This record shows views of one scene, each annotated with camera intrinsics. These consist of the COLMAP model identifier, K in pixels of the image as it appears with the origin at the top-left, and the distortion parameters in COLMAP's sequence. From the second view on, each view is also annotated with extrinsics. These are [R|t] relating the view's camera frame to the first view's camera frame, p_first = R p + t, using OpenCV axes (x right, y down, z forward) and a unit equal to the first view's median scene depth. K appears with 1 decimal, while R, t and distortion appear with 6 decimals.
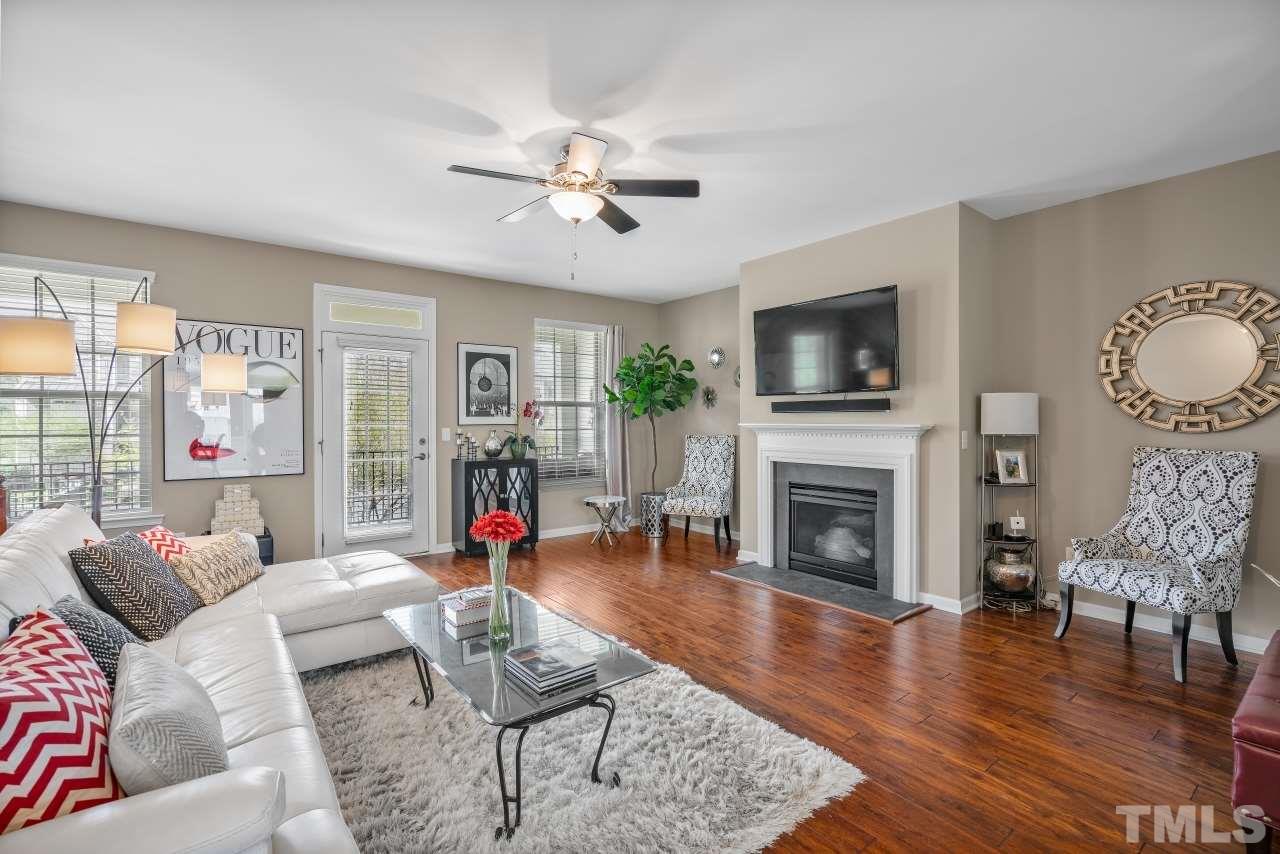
lens RADIAL K [[569.7, 0, 637.1], [0, 569.7, 429.9], [0, 0, 1]] dist [-0.016730, 0.000199]
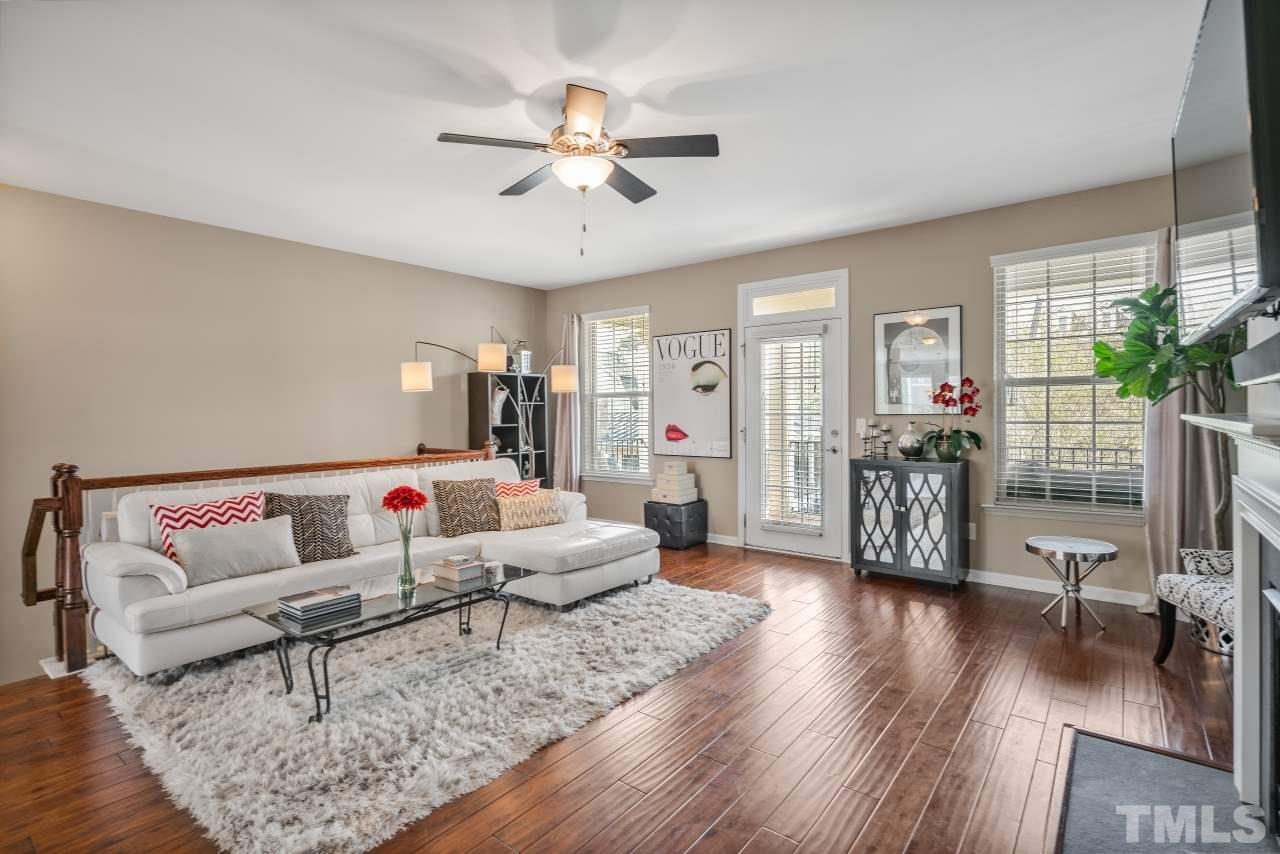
lens RADIAL K [[605.2, 0, 640.0], [0, 605.2, 427.0], [0, 0, 1]] dist [-0.000339, 0.000718]
pose [[0.244892, 0.025399, -0.969218, 0.522408], [-0.006332, 0.999677, 0.024597, -0.012065], [0.969530, 0.000114, 0.244974, 0.526630]]
